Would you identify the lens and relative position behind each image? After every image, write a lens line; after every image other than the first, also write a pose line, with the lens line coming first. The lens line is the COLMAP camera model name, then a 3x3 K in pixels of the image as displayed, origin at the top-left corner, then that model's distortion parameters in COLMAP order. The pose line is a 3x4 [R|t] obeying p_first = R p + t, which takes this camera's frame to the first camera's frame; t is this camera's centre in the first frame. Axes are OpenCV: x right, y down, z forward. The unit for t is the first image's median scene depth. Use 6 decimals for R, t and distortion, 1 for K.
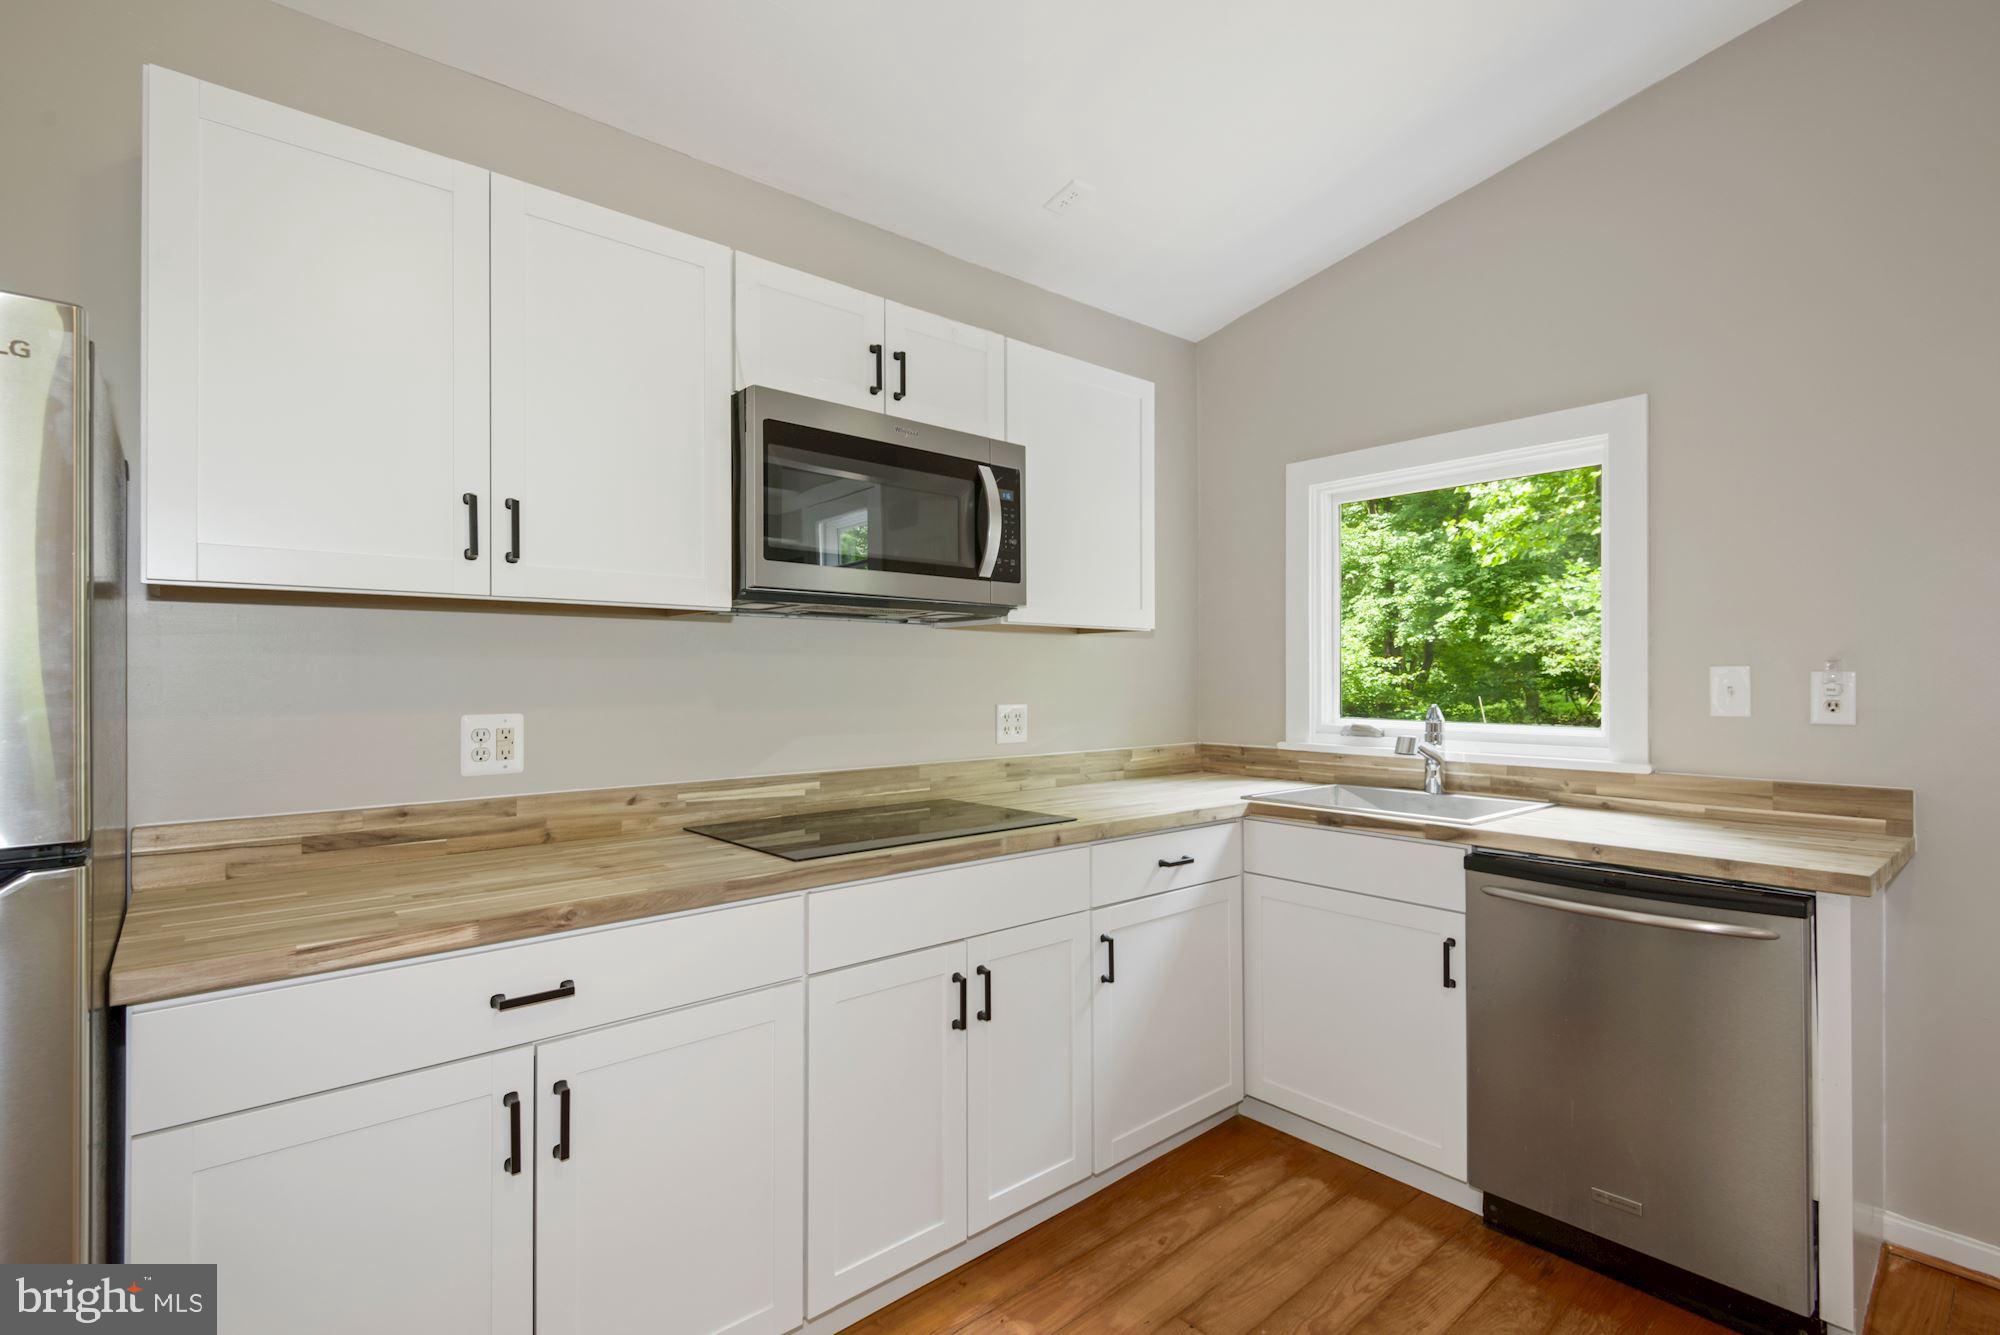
lens RADIAL K [[916.3, 0, 1000.0], [0, 916.3, 667.5], [0, 0, 1]] dist [0.032627, -0.025259]
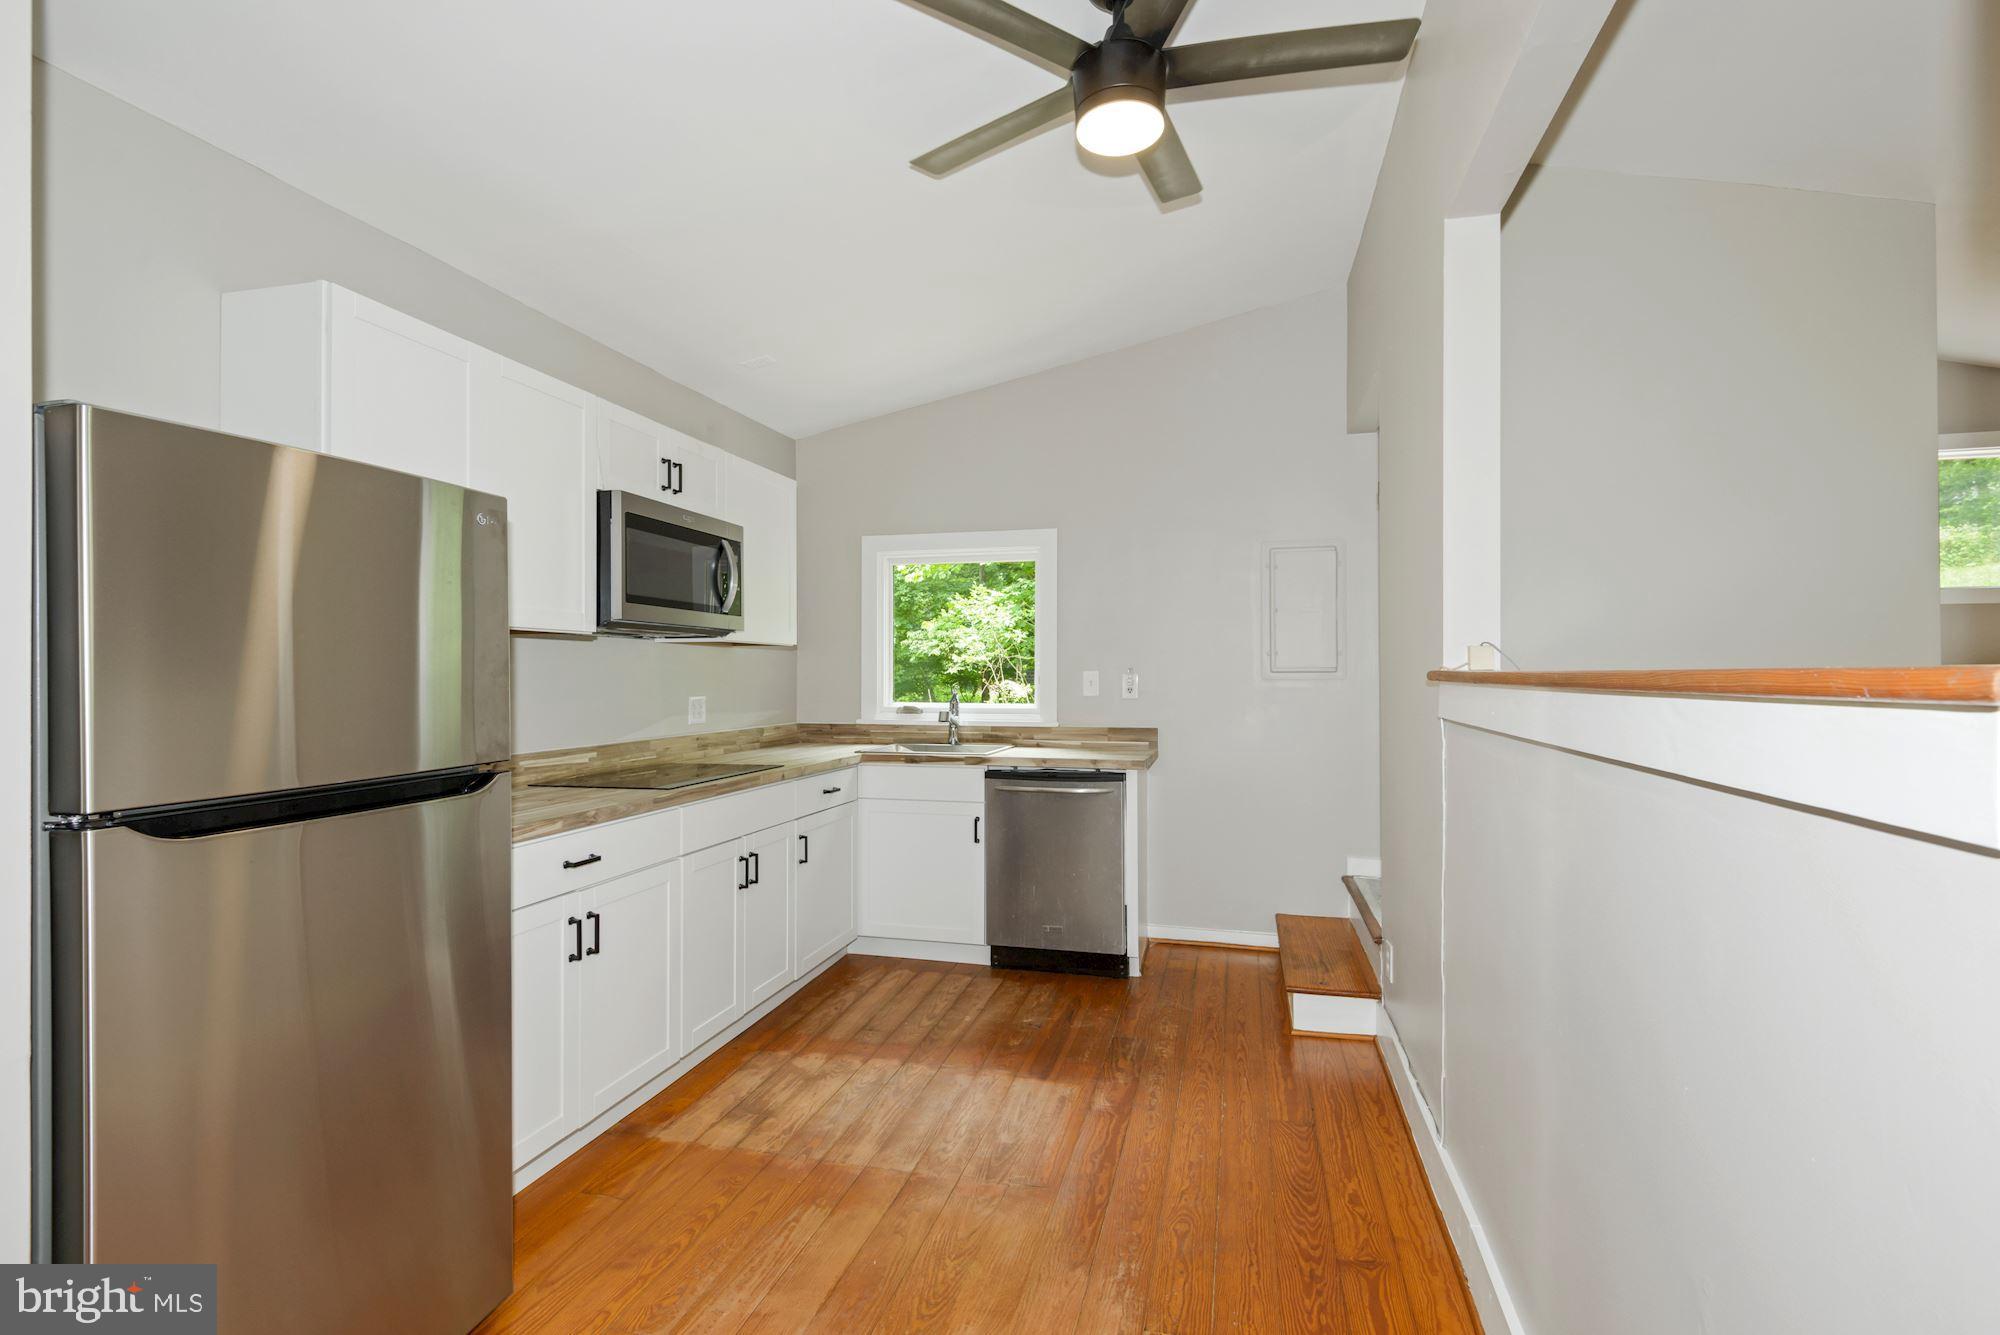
lens RADIAL K [[916.3, 0, 1000.0], [0, 916.3, 667.5], [0, 0, 1]] dist [0.032627, -0.025259]
pose [[0.822654, 0.003864, 0.568530, -0.507155], [-0.005621, 0.999983, 0.001336, -0.010350], [-0.568515, -0.004295, 0.822662, -0.525811]]
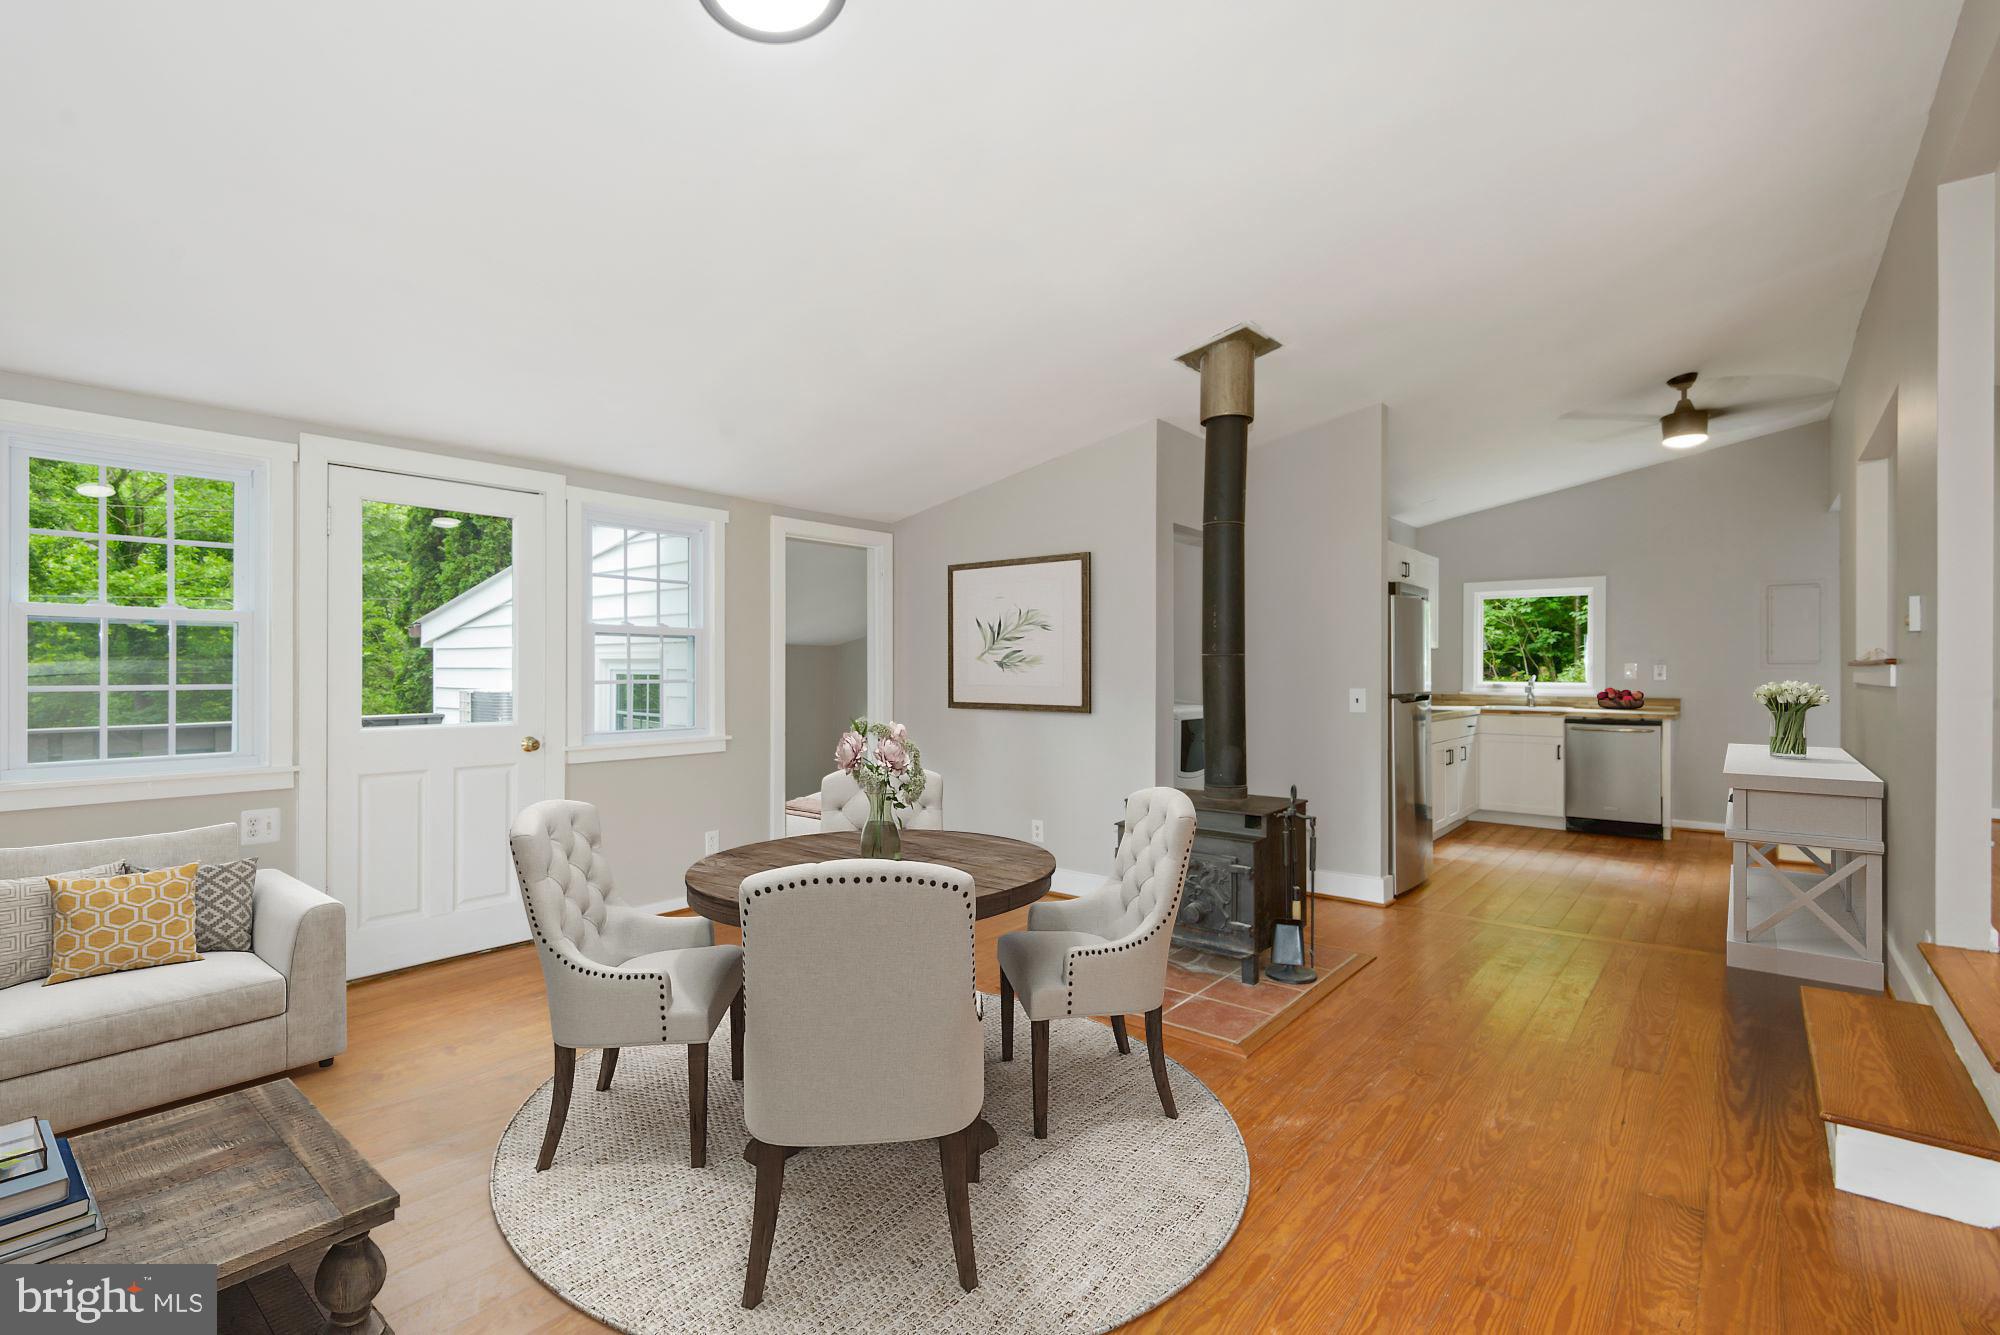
lens RADIAL K [[916.3, 0, 1000.0], [0, 916.3, 667.5], [0, 0, 1]] dist [0.032627, -0.025259]
pose [[0.983961, 0.004573, 0.178328, -1.990802], [-0.005872, 0.999960, 0.006757, 0.004713], [-0.178290, -0.007696, 0.983948, -1.823792]]
